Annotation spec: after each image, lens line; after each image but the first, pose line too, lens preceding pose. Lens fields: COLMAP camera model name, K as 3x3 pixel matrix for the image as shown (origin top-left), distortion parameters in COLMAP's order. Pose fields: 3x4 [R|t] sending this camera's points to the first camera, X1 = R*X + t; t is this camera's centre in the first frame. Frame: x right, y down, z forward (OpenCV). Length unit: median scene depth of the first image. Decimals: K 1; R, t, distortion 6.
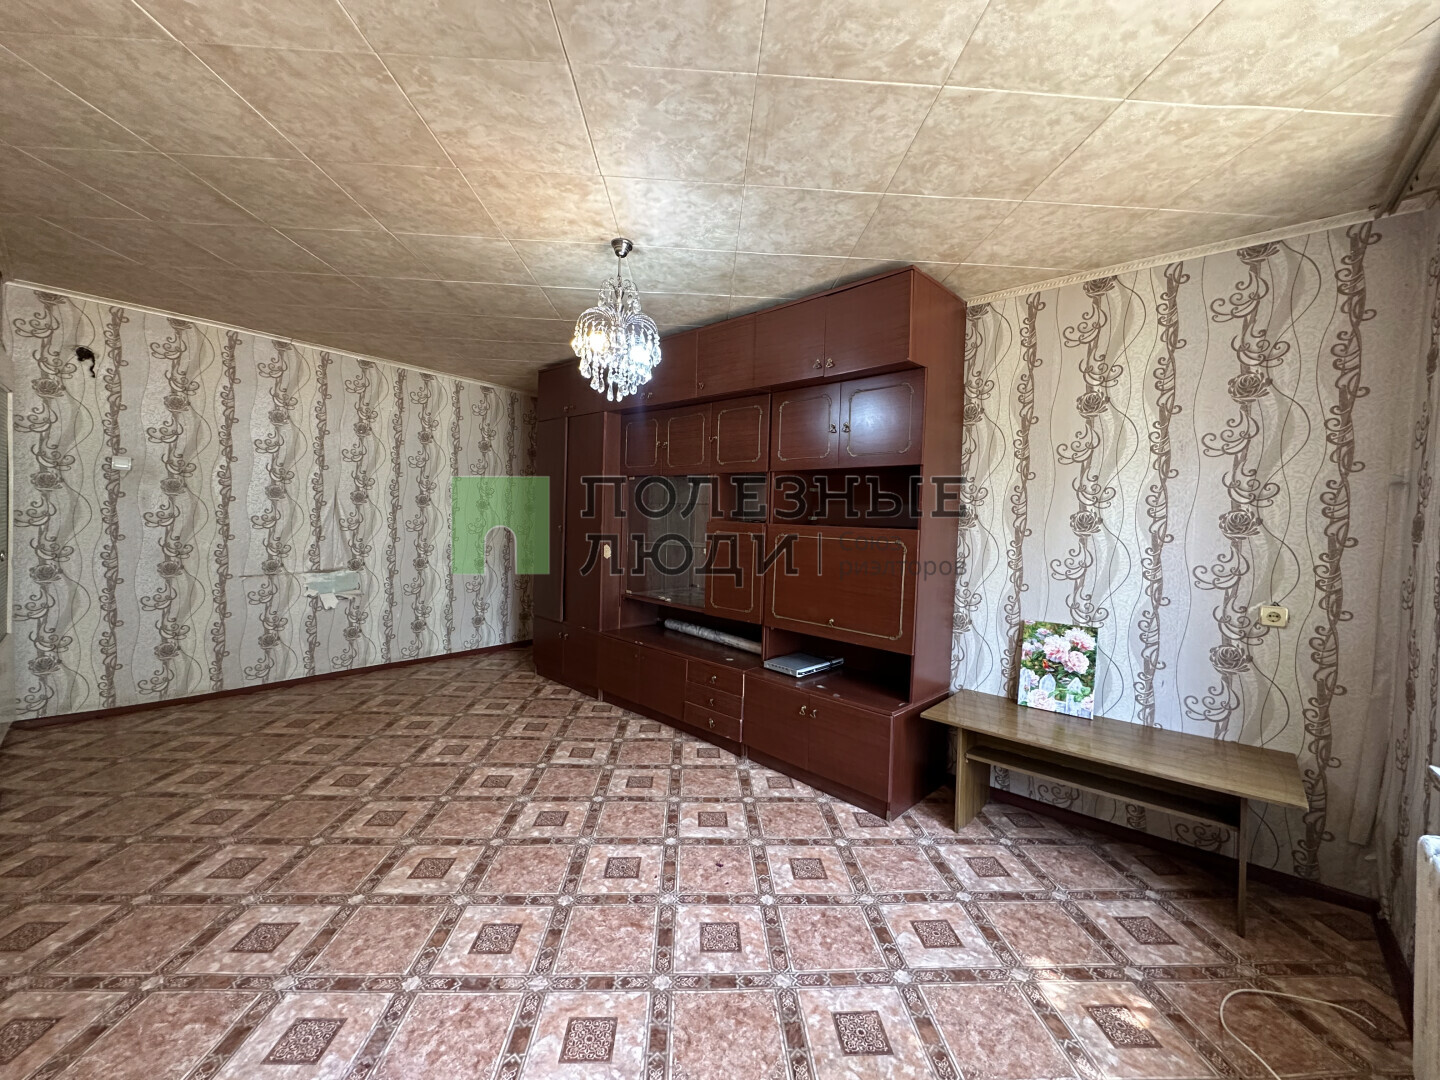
lens RADIAL K [[576.7, 0, 731.5], [0, 576.7, 527.3], [0, 0, 1]] dist [-0.003127, -0.000430]
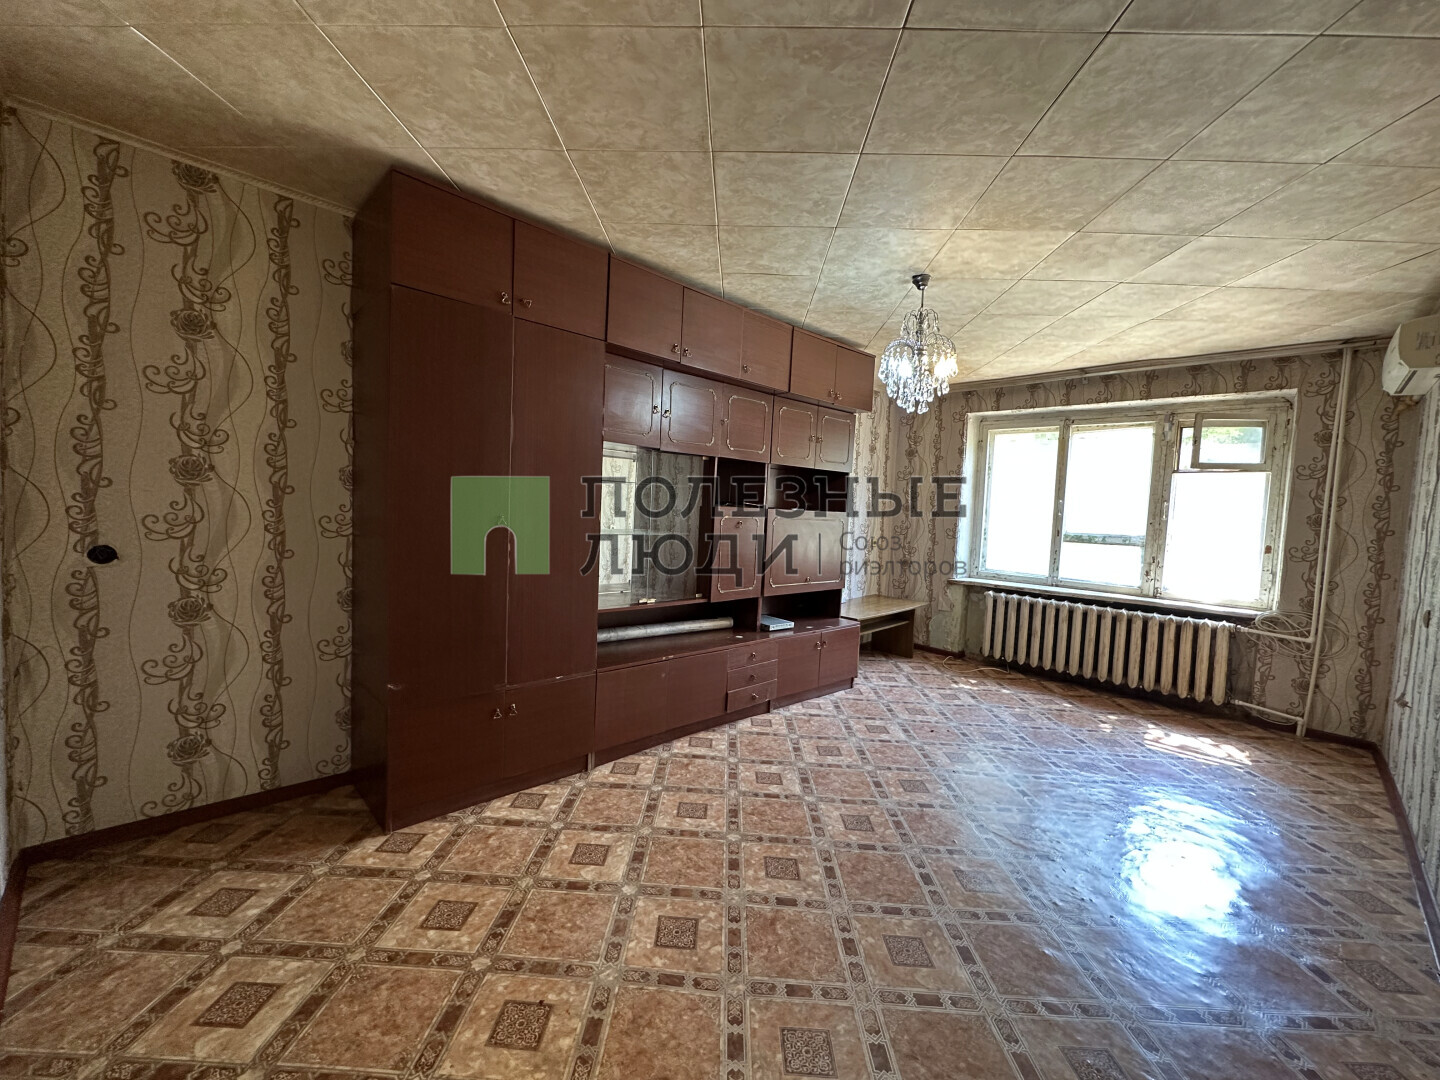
lens RADIAL K [[576.7, 0, 729.2], [0, 576.7, 546.1], [0, 0, 1]] dist [-0.003127, -0.000430]
pose [[0.084514, -0.096580, 0.991731, -0.773206], [-0.032834, 0.994481, 0.099646, -0.032055], [-0.995881, -0.040984, 0.080876, 0.776202]]
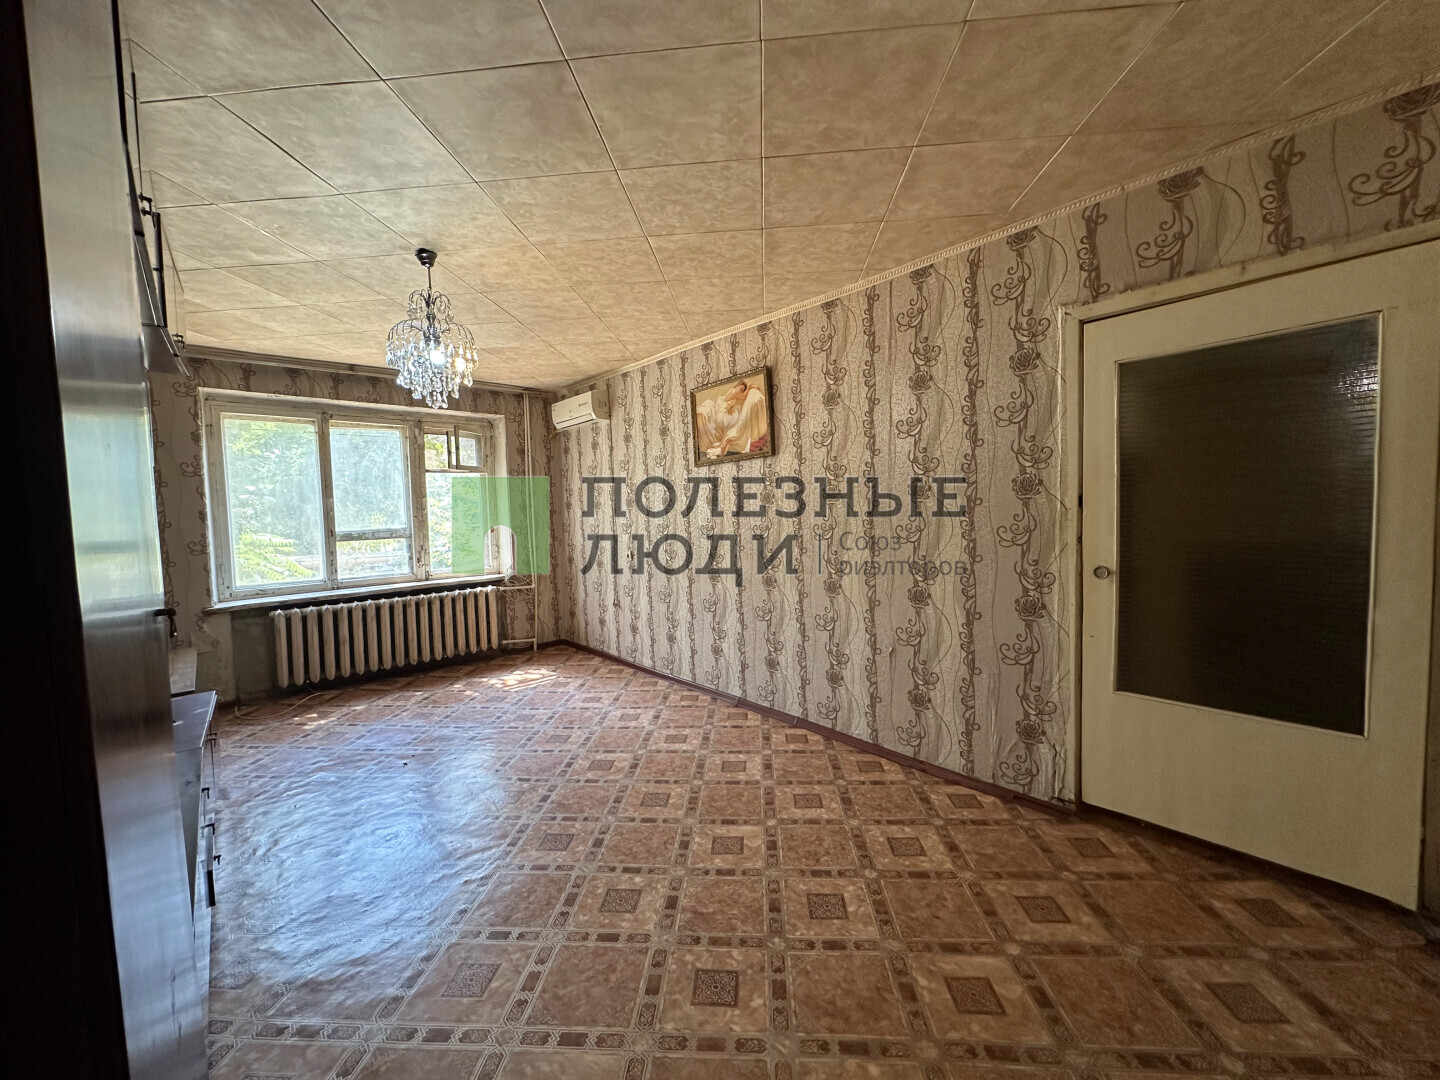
lens RADIAL K [[576.7, 0, 709.4], [0, 576.7, 544.4], [0, 0, 1]] dist [-0.003127, -0.000430]
pose [[-0.990873, -0.016788, 0.133752, -0.471270], [-0.006263, 0.996877, 0.078722, -0.033545], [-0.134656, 0.077165, -0.987883, 1.142602]]
